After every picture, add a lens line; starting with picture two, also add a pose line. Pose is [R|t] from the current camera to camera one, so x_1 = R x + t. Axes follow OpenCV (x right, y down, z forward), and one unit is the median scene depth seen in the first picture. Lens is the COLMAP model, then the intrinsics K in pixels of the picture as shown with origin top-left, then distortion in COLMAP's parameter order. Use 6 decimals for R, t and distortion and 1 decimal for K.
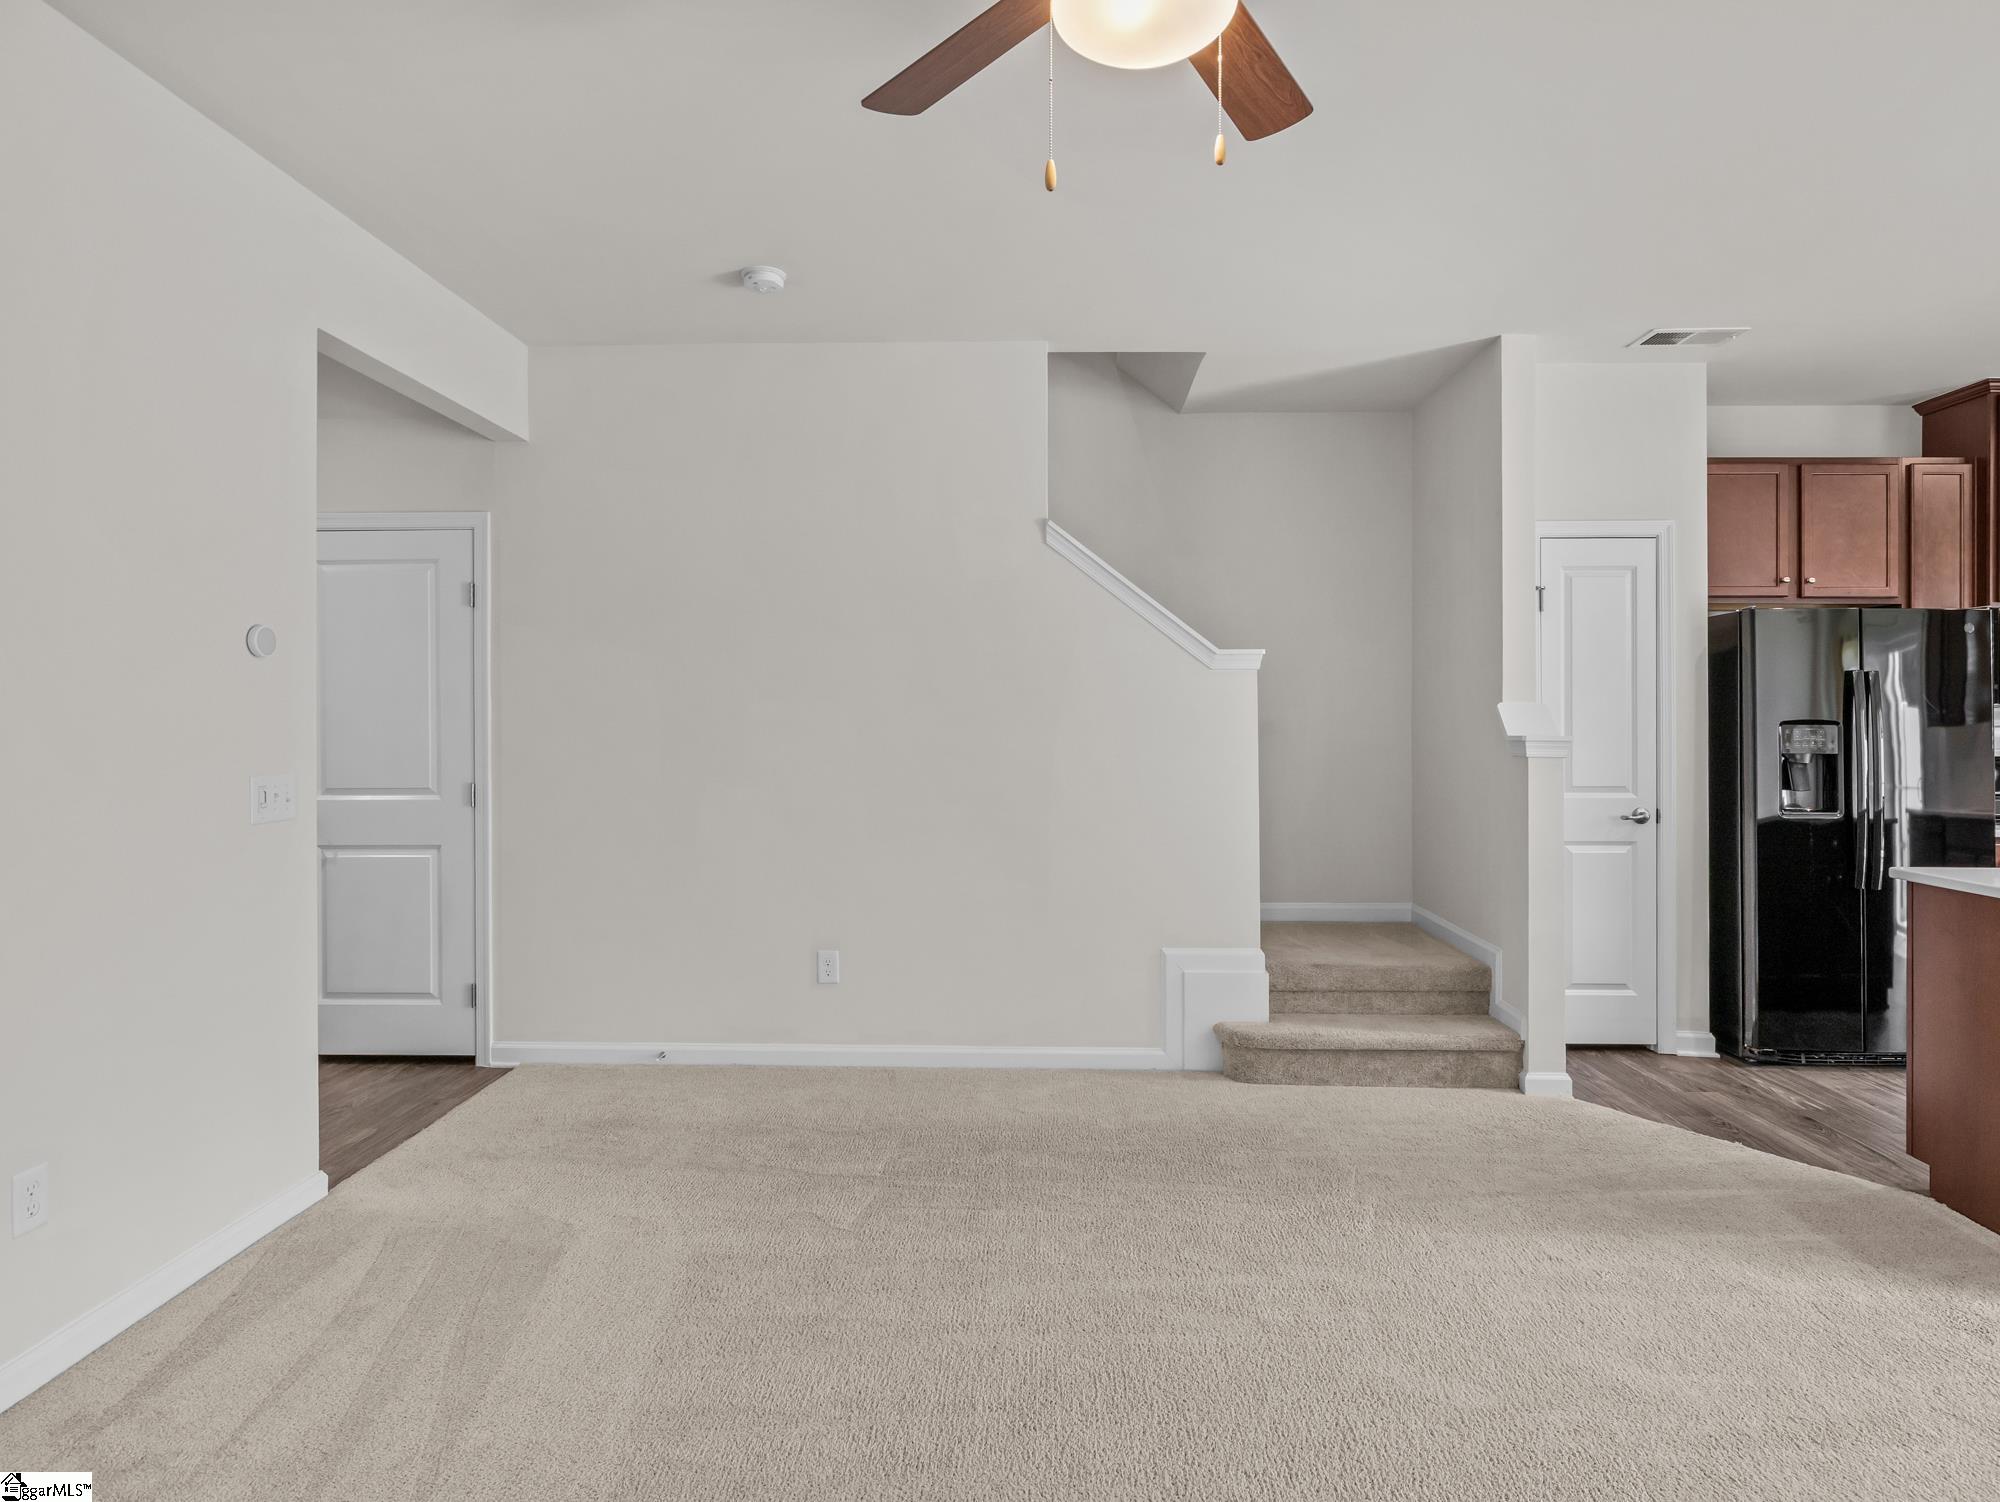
lens RADIAL K [[1131.2, 0, 1004.0], [0, 1131.2, 735.2], [0, 0, 1]] dist [-0.001730, -0.003533]
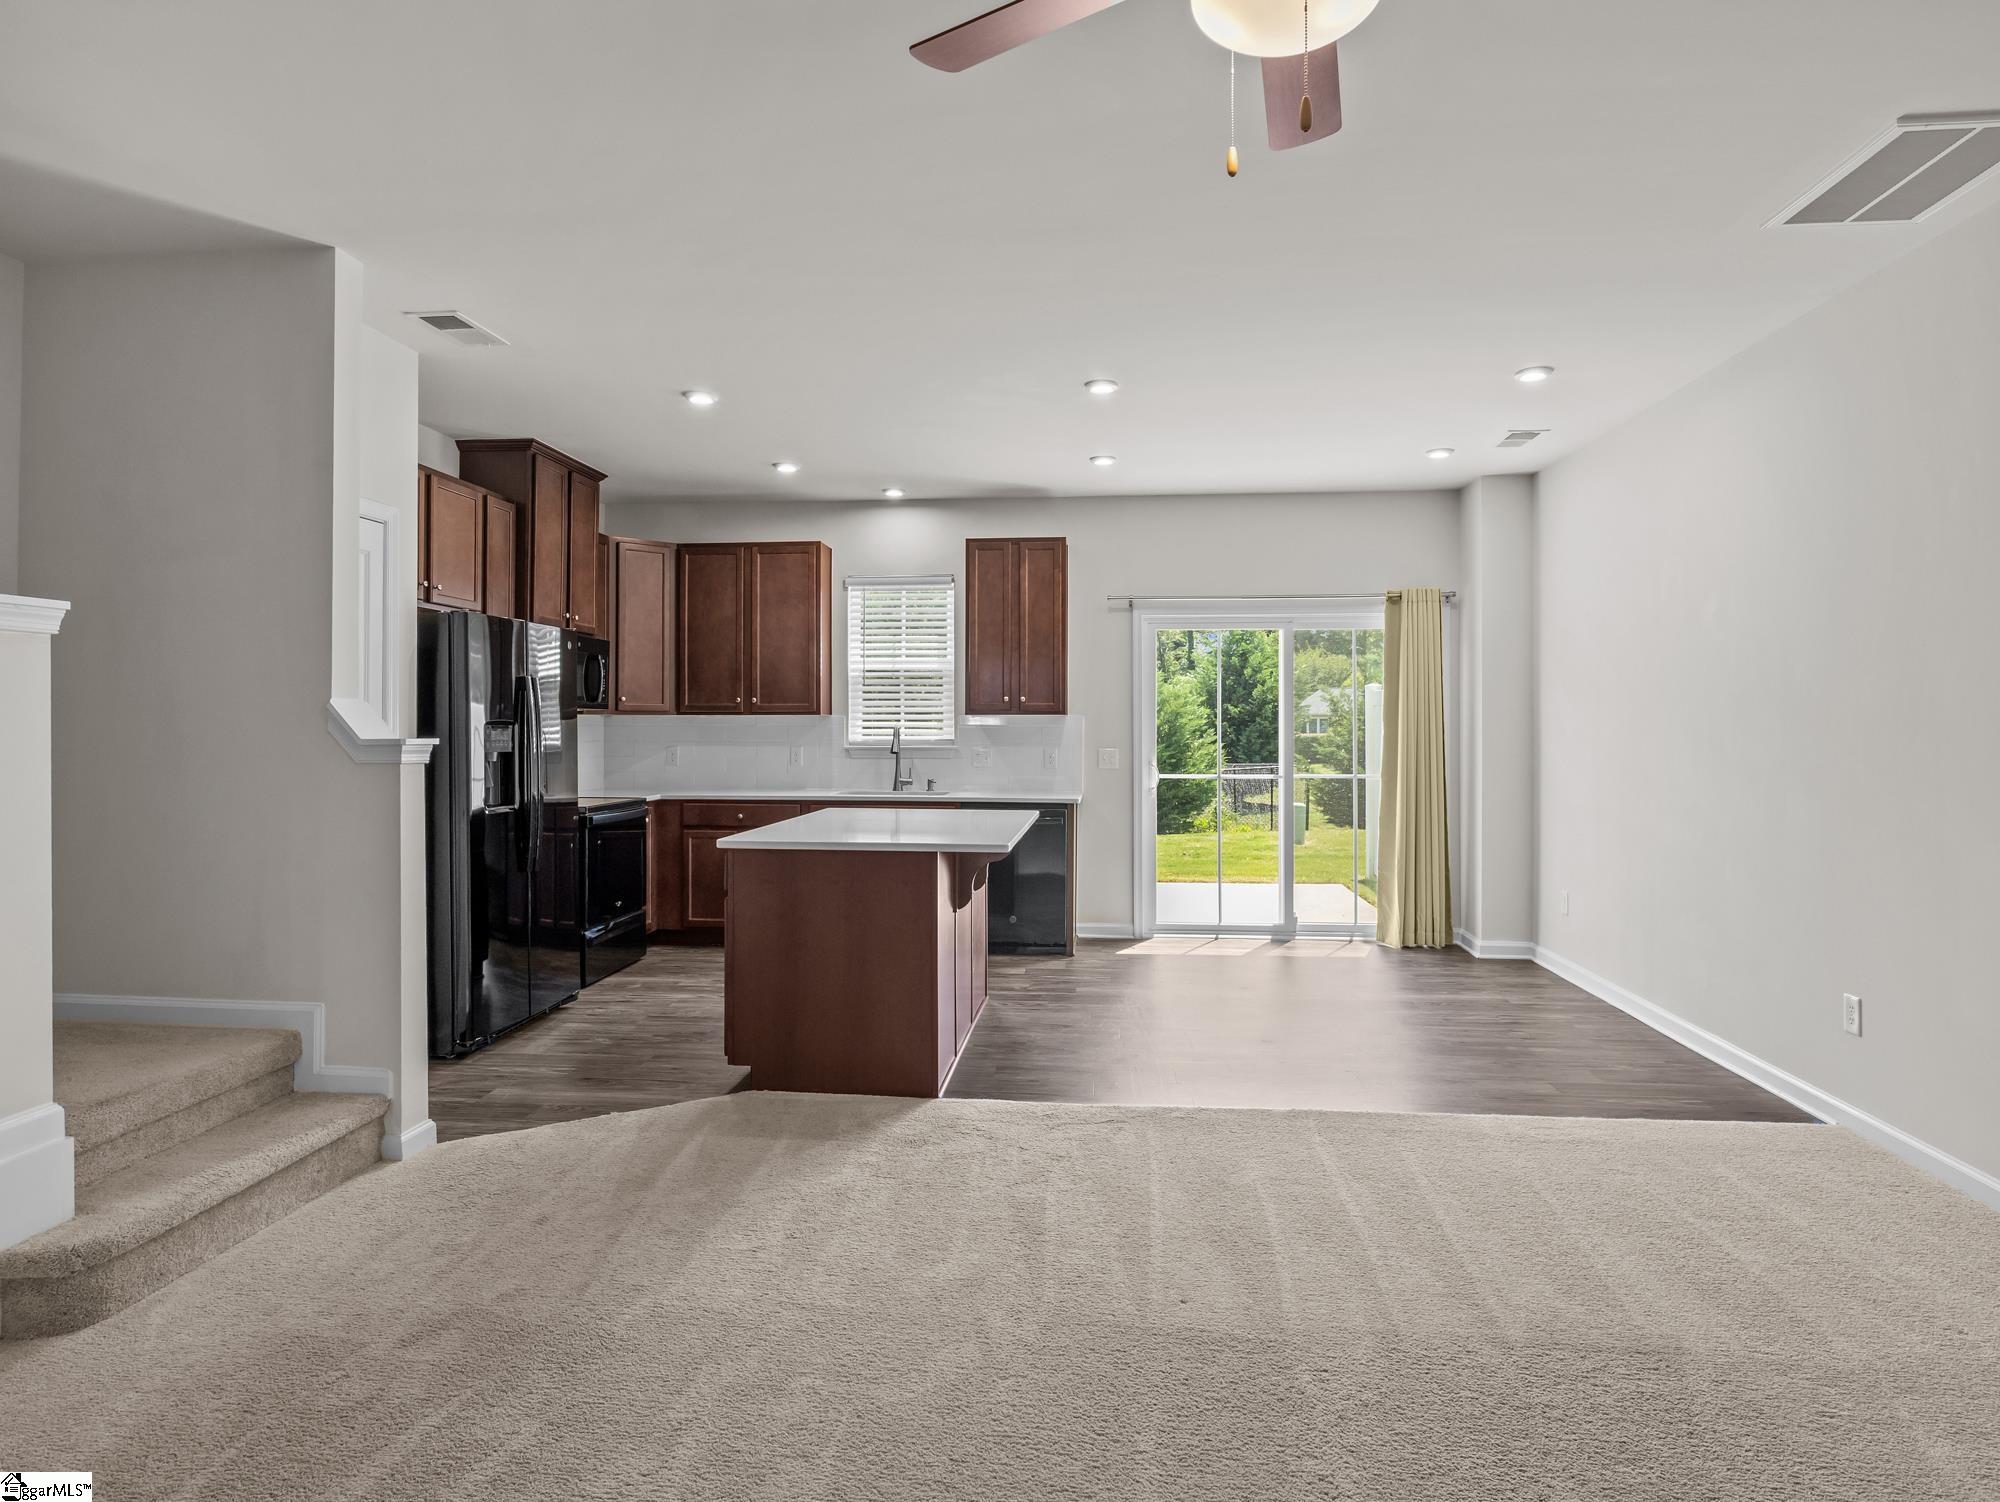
lens RADIAL K [[1131.2, 0, 1004.3], [0, 1131.2, 737.7], [0, 0, 1]] dist [-0.001730, -0.003533]
pose [[0.064427, -0.012689, 0.997842, -0.347155], [0.012433, 0.999852, 0.011912, -0.004810], [-0.997845, 0.011639, 0.064576, 0.479632]]
